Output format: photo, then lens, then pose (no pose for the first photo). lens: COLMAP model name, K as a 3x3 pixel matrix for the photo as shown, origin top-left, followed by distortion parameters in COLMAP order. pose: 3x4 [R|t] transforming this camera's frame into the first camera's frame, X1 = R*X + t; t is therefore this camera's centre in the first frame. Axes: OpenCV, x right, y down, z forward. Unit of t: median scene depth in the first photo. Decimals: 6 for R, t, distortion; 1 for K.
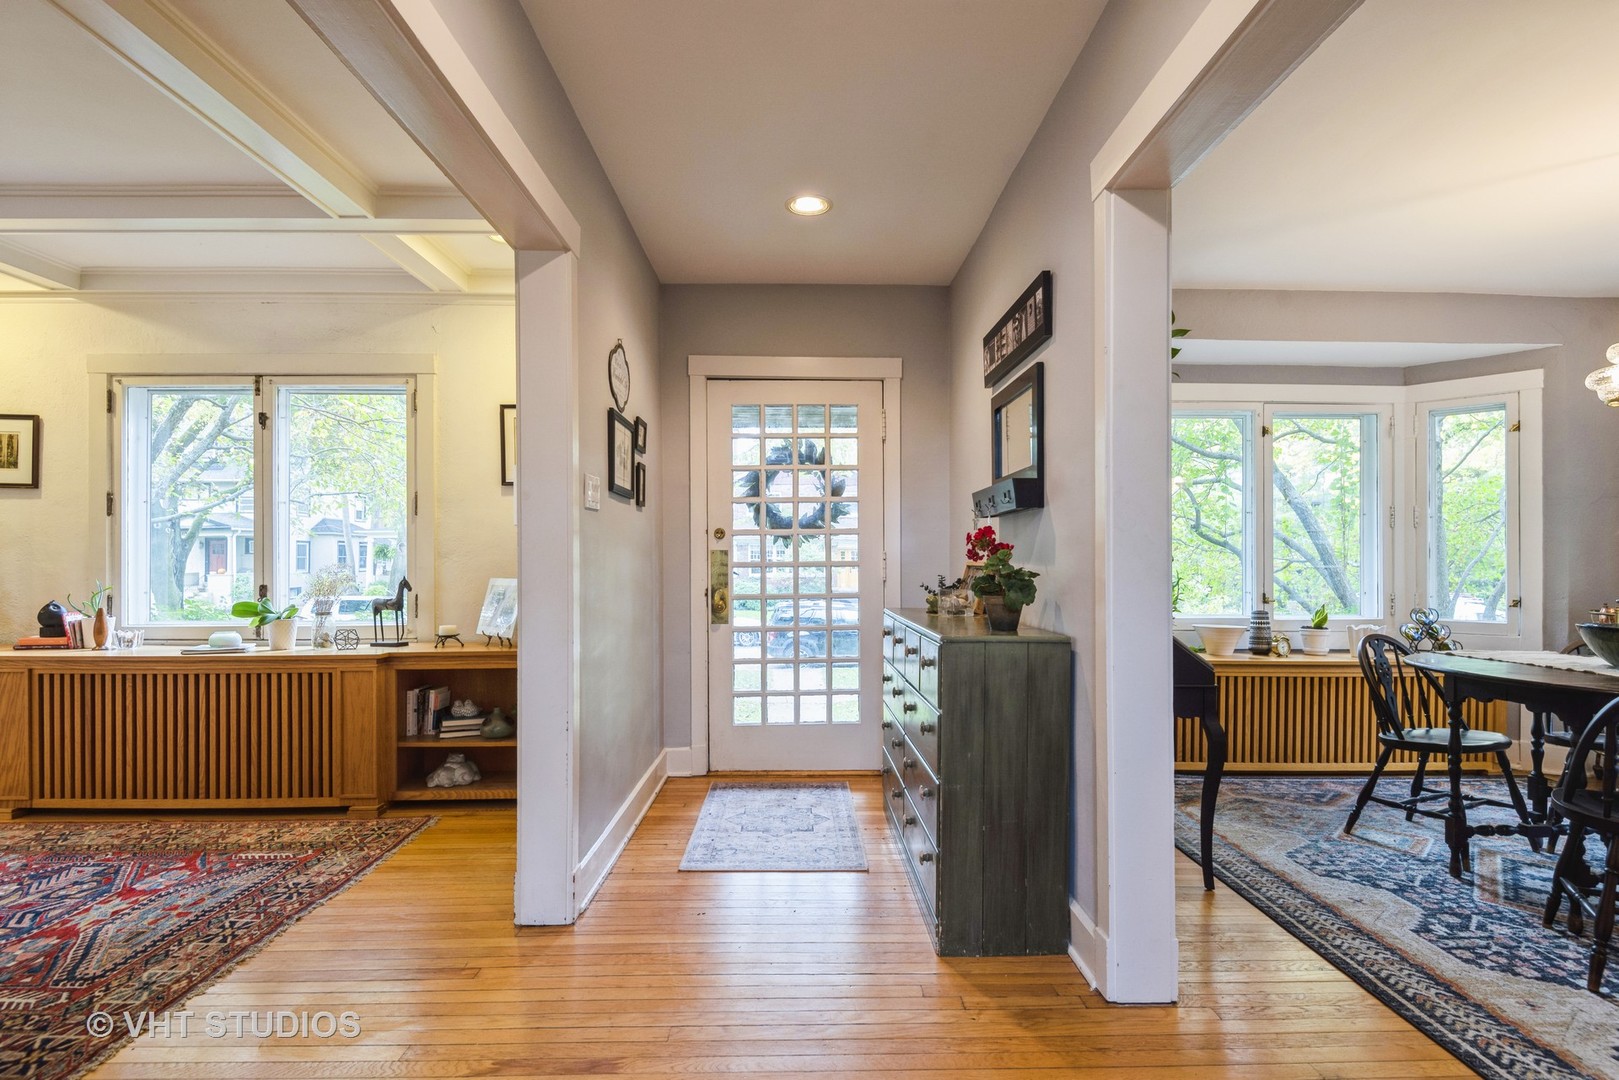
lens RADIAL K [[803.0, 0, 820.6], [0, 803.0, 556.8], [0, 0, 1]] dist [0.000997, -0.006335]
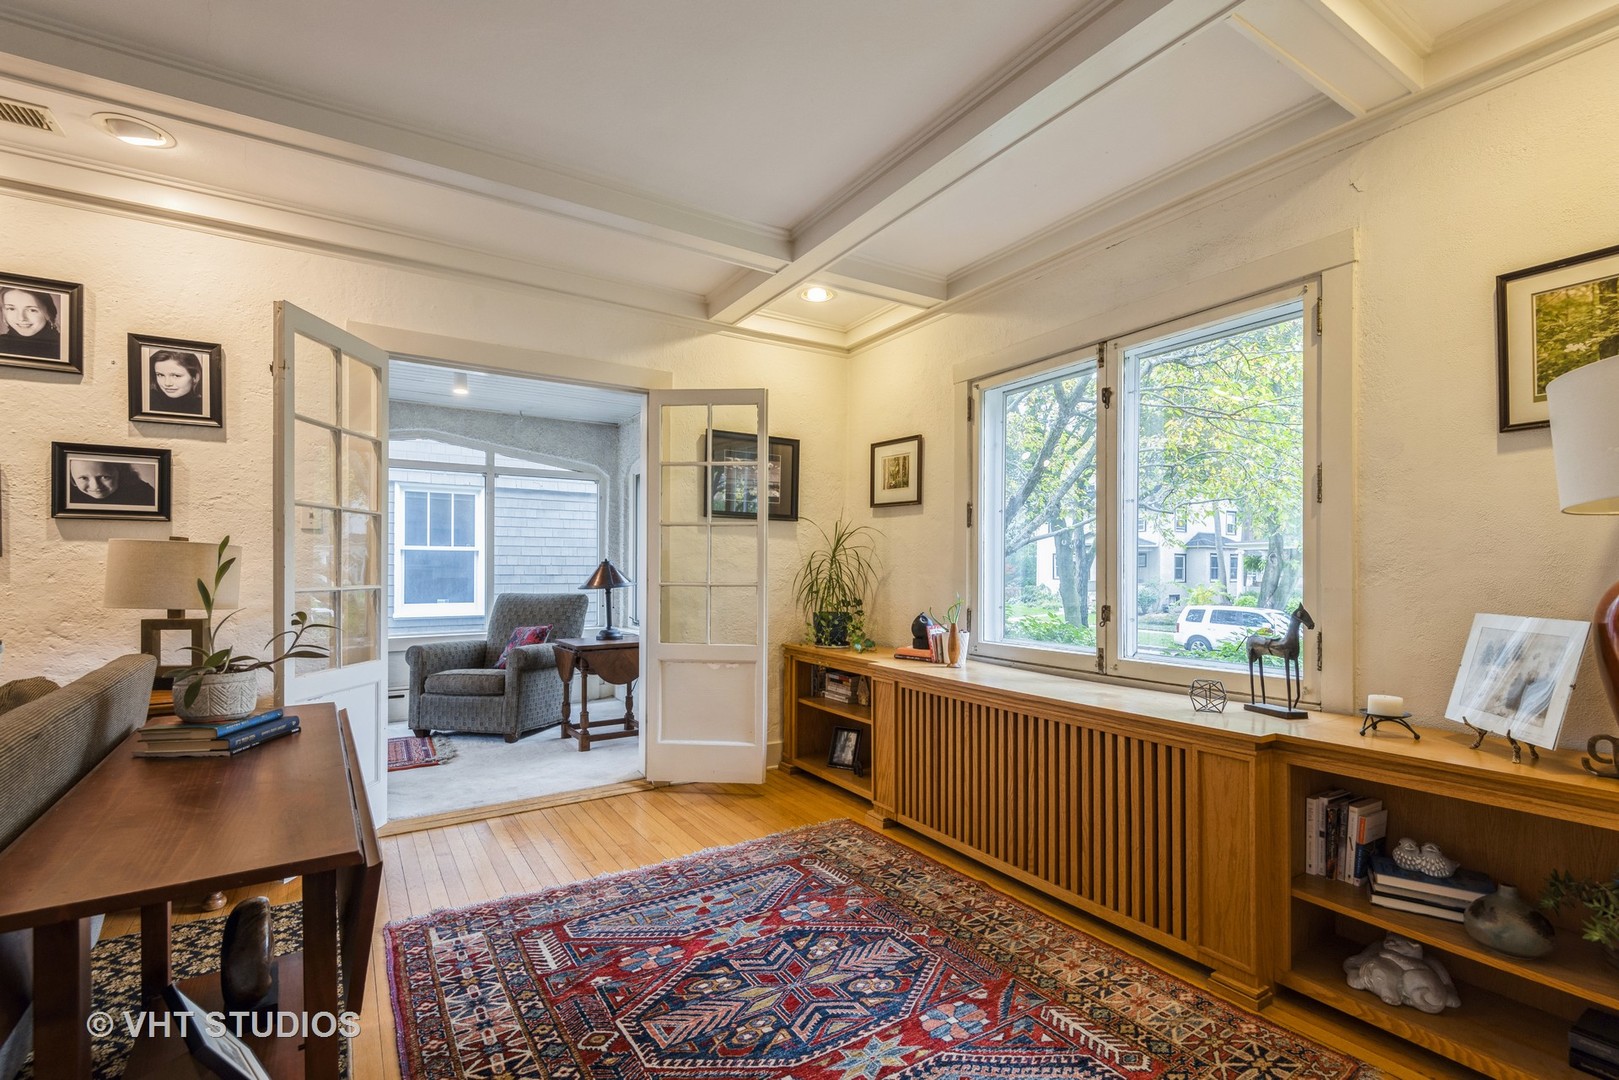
lens RADIAL K [[737.2, 0, 820.2], [0, 737.2, 566.1], [0, 0, 1]] dist [0.019132, -0.012846]
pose [[0.517316, 0.000120, -0.855794, -0.235074], [-0.001634, 0.999998, -0.000848, -0.003197], [0.855793, 0.001837, 0.517316, 0.413258]]
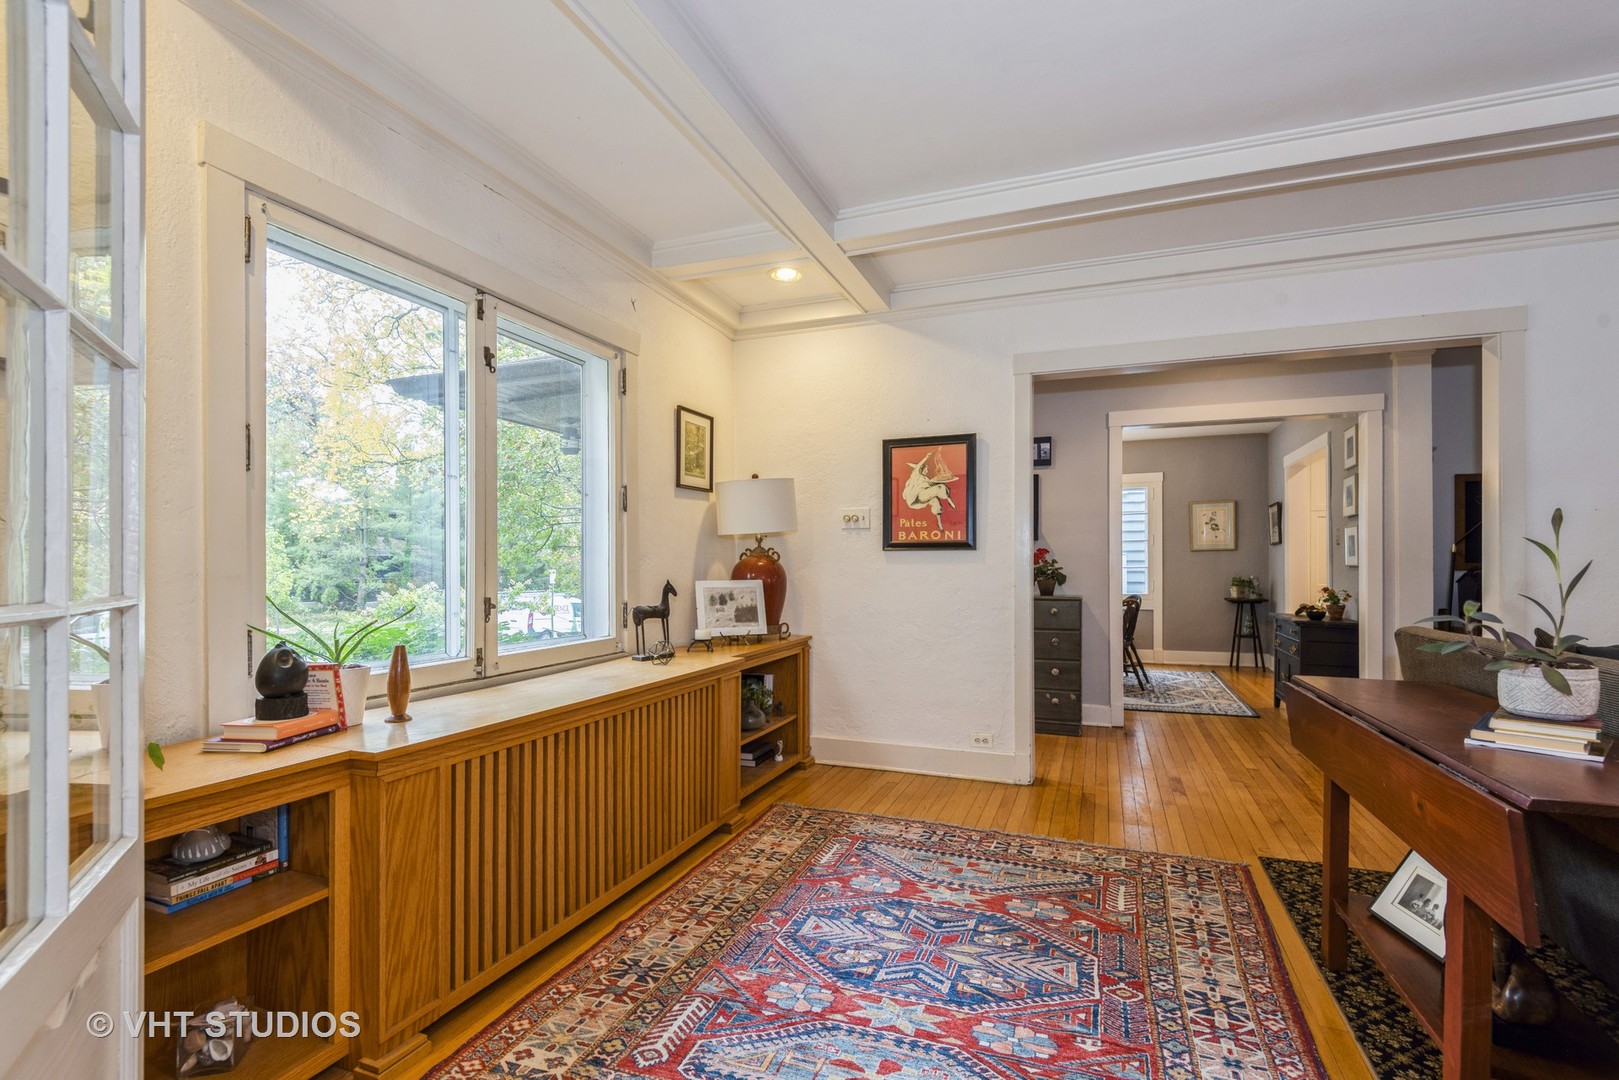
lens RADIAL K [[737.2, 0, 815.4], [0, 737.2, 568.0], [0, 0, 1]] dist [0.019132, -0.012846]
pose [[0.389800, -0.002470, 0.920896, -1.269497], [-0.001839, 0.999992, 0.003460, 0.007299], [-0.920898, -0.003042, 0.389792, 0.535322]]
